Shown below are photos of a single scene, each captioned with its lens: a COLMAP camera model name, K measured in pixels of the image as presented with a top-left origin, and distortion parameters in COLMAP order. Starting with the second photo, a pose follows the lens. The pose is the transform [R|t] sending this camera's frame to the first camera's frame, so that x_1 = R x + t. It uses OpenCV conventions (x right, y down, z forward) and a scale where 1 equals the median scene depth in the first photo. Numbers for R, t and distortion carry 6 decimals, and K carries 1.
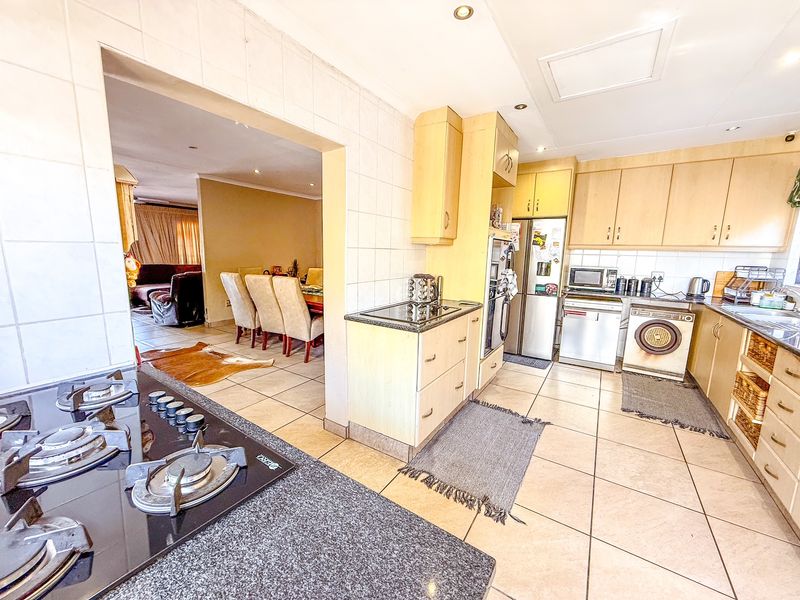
lens RADIAL K [[316.8, 0, 398.3], [0, 316.8, 299.8], [0, 0, 1]] dist [-0.002277, 0.000219]
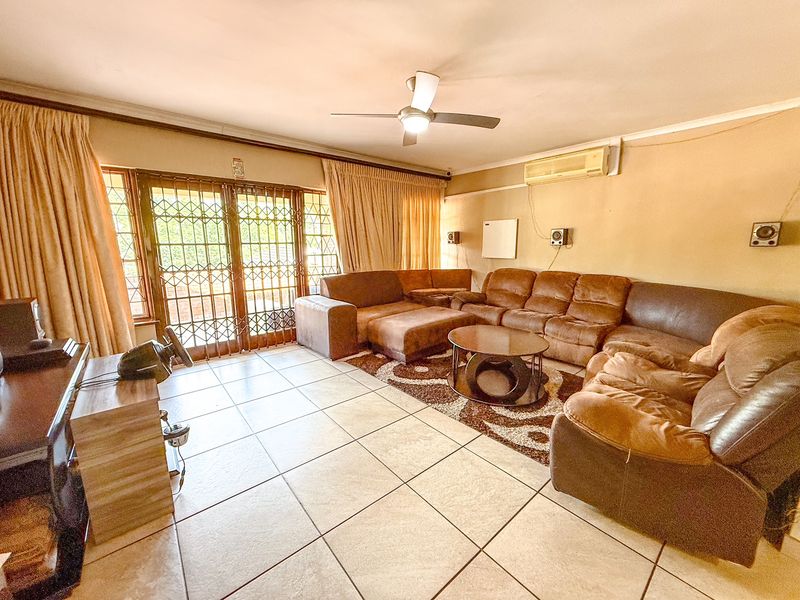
lens RADIAL K [[316.8, 0, 398.3], [0, 316.8, 299.8], [0, 0, 1]] dist [-0.002277, 0.000219]
pose [[0.957579, 0.013927, -0.287834, -1.397159], [0.000968, 0.998670, 0.051541, -0.233264], [0.288170, -0.049633, 0.956292, 1.119774]]
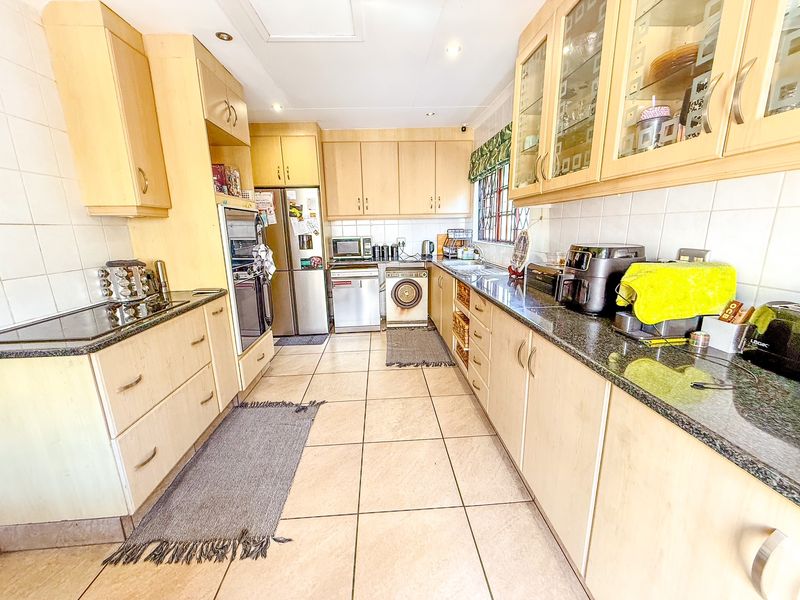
lens RADIAL K [[316.8, 0, 398.3], [0, 316.8, 299.8], [0, 0, 1]] dist [-0.002277, 0.000219]
pose [[0.799781, -0.172099, 0.575093, 0.128812], [0.131478, 0.984982, 0.111914, 0.005025], [-0.585716, -0.013895, 0.810397, 0.074608]]
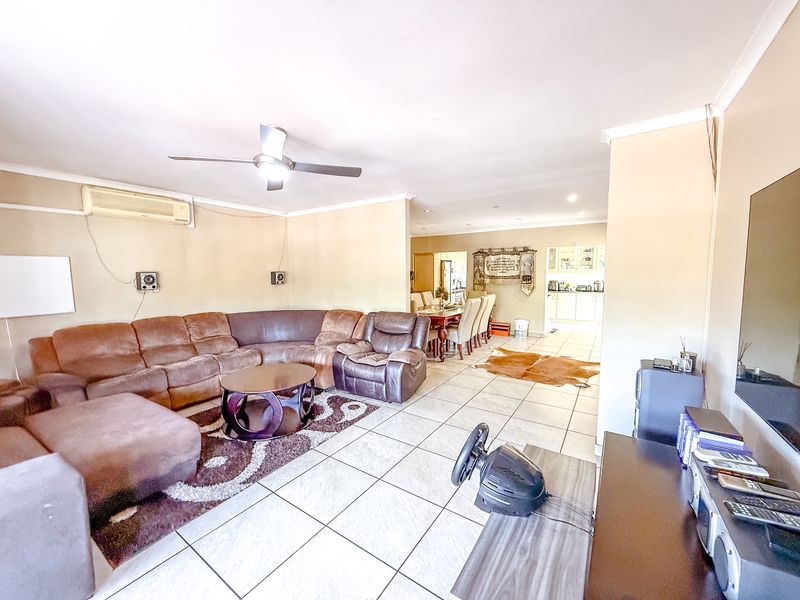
lens RADIAL K [[316.8, 0, 398.3], [0, 316.8, 299.8], [0, 0, 1]] dist [-0.002277, 0.000219]
pose [[0.017102, -0.107009, 0.994111, -2.393856], [0.156722, 0.982253, 0.103036, -0.342227], [-0.987495, 0.154037, 0.033569, 1.670748]]
